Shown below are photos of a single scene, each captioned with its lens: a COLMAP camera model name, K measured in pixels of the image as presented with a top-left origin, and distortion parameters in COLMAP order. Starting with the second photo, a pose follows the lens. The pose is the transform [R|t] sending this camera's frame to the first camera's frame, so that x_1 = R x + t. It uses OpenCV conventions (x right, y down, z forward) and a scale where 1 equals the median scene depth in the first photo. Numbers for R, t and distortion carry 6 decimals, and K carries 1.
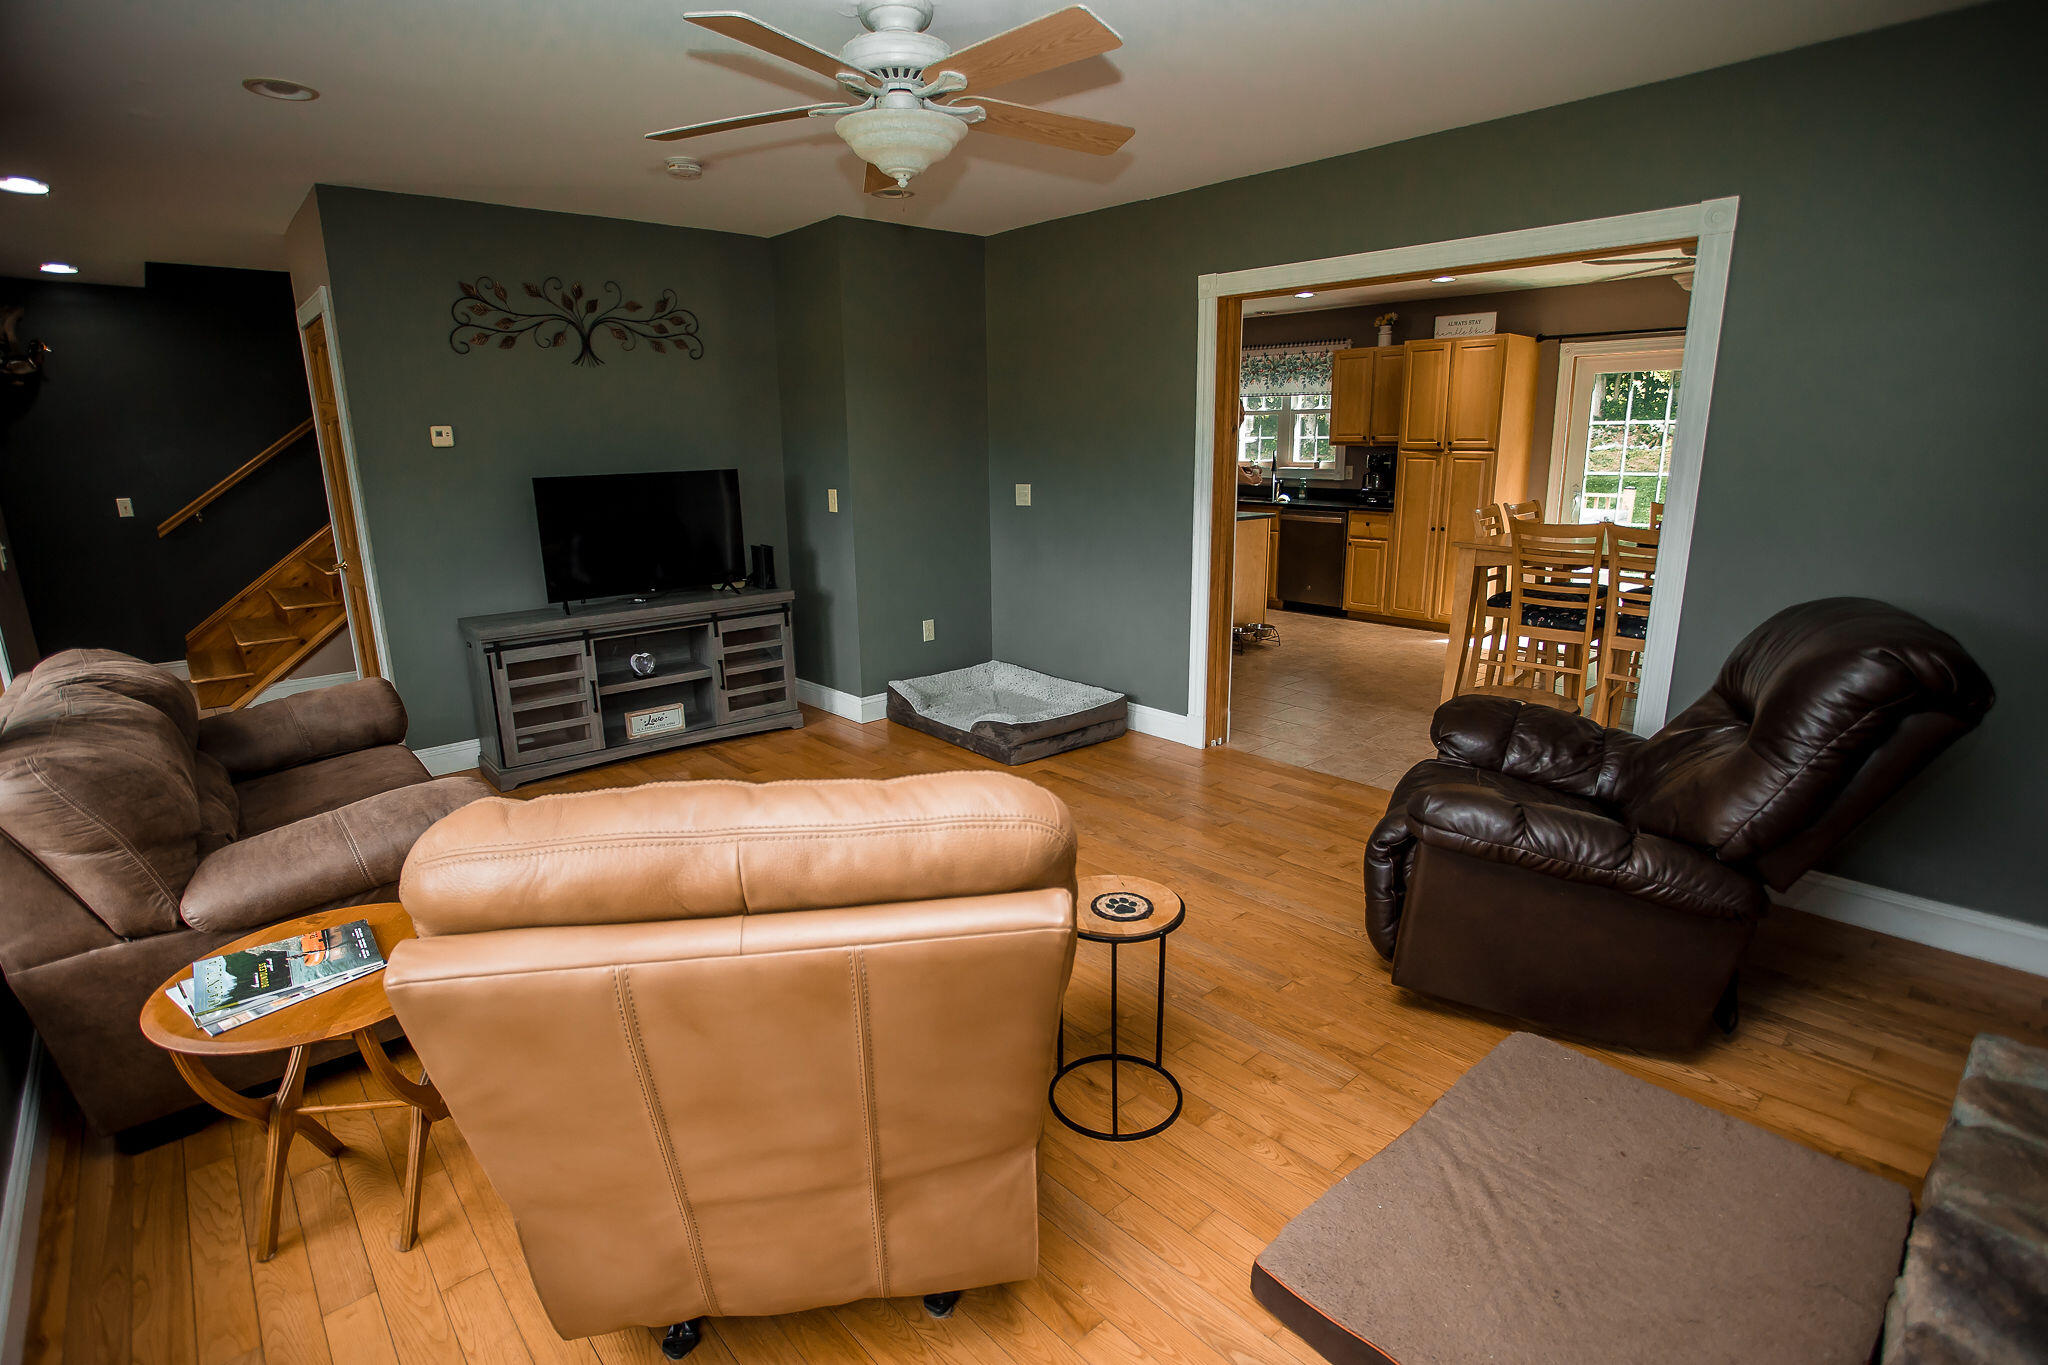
lens RADIAL K [[990.2, 0, 1019.3], [0, 990.2, 681.8], [0, 0, 1]] dist [-0.074884, 0.037678]
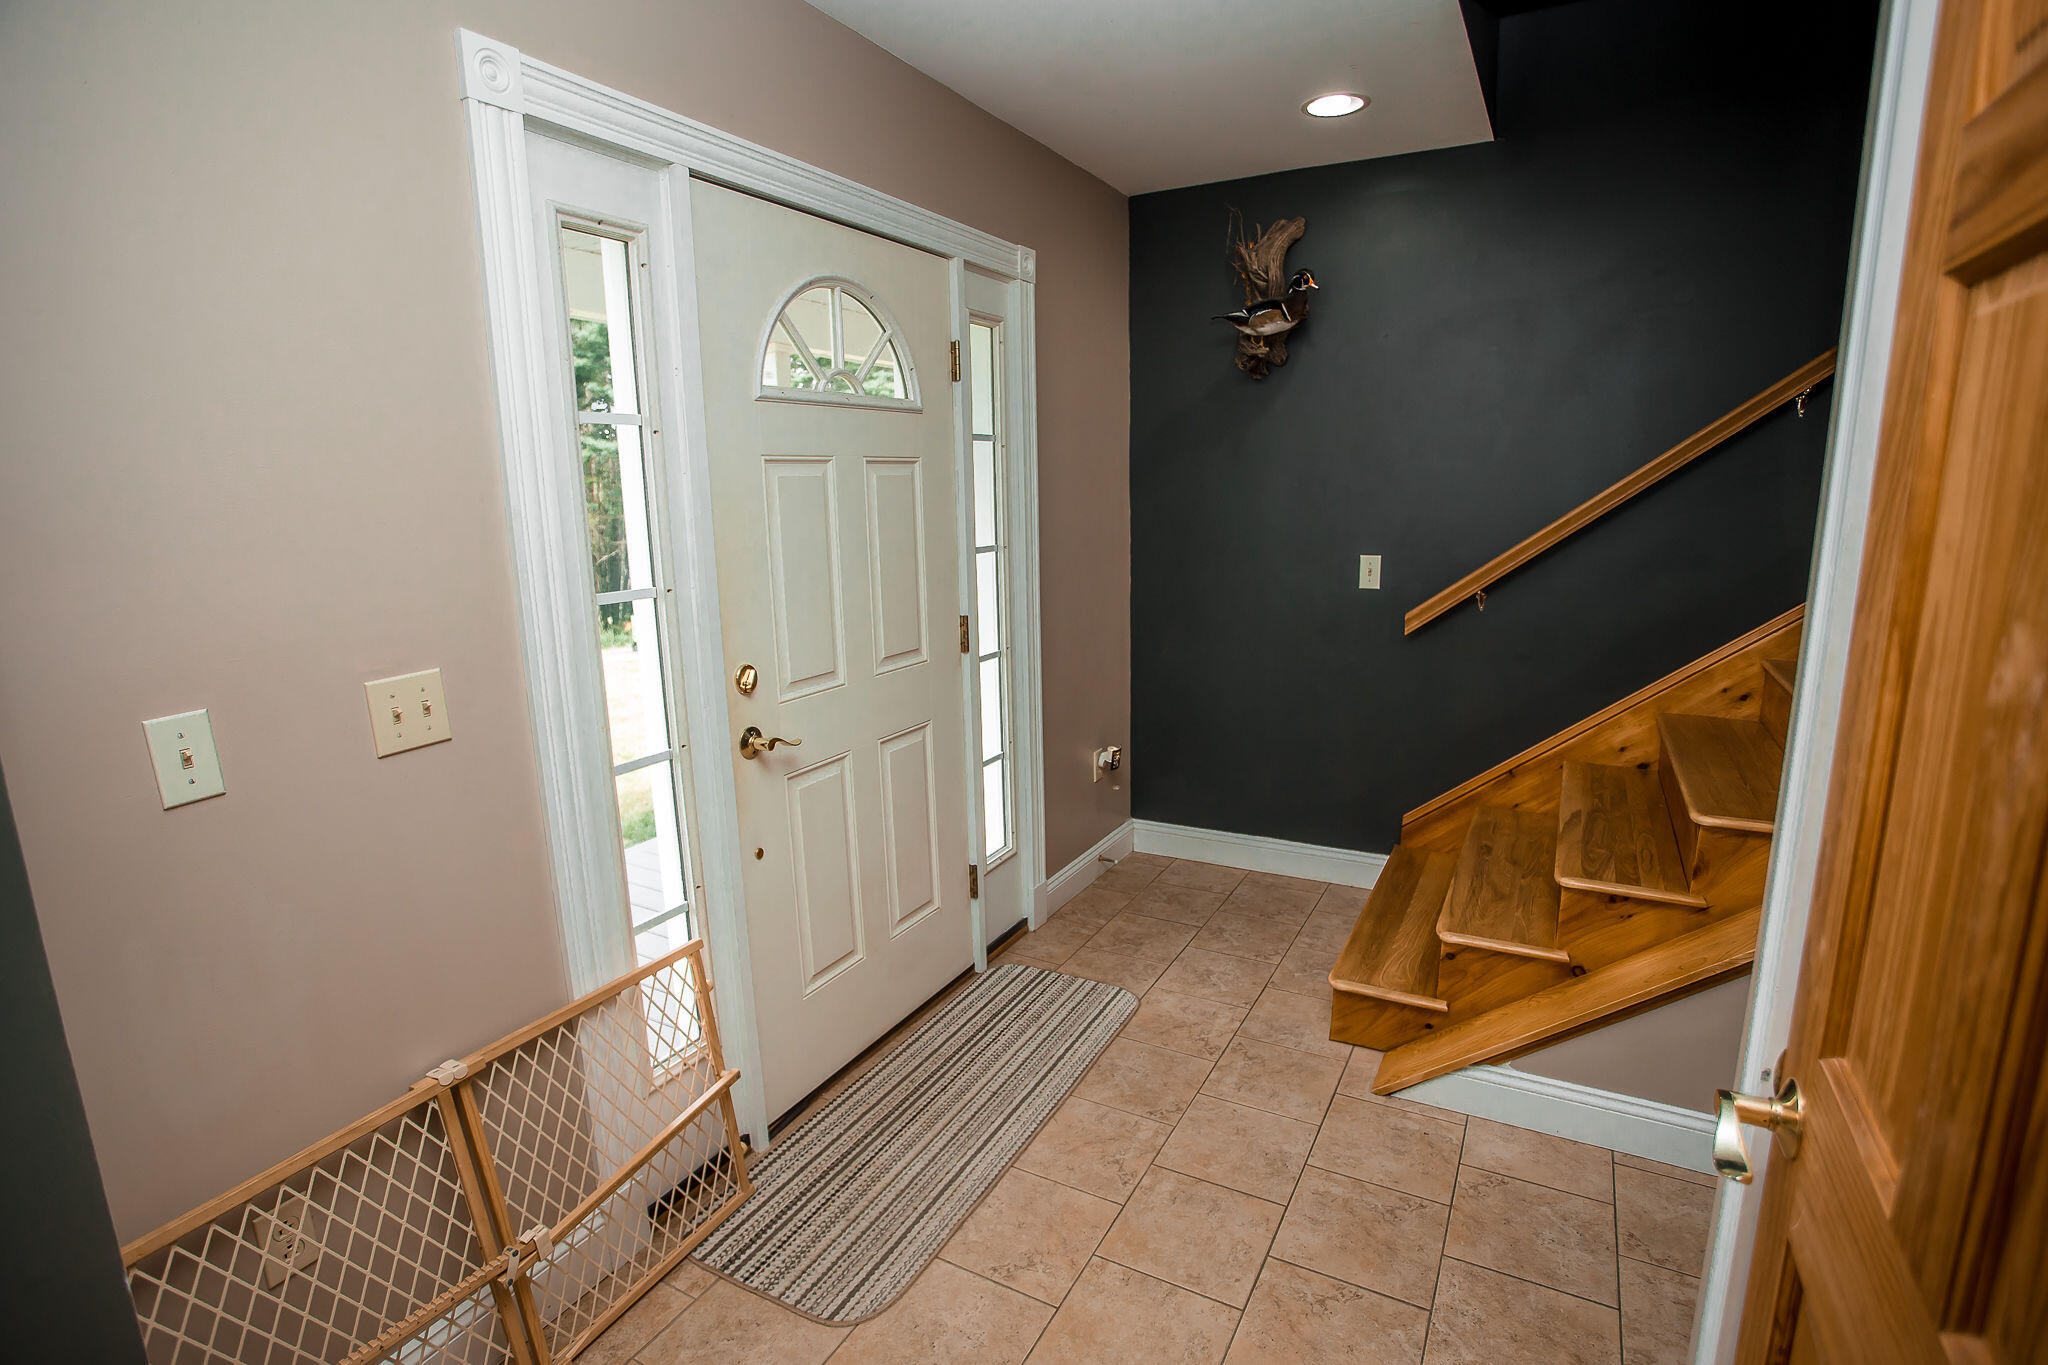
lens RADIAL K [[990.2, 0, 1019.3], [0, 990.2, 681.8], [0, 0, 1]] dist [-0.074884, 0.037678]
pose [[0.320568, 0.193705, -0.927208, -0.476135], [-0.206247, 0.969655, 0.131266, -0.155550], [0.924499, 0.149155, 0.350792, 0.633681]]
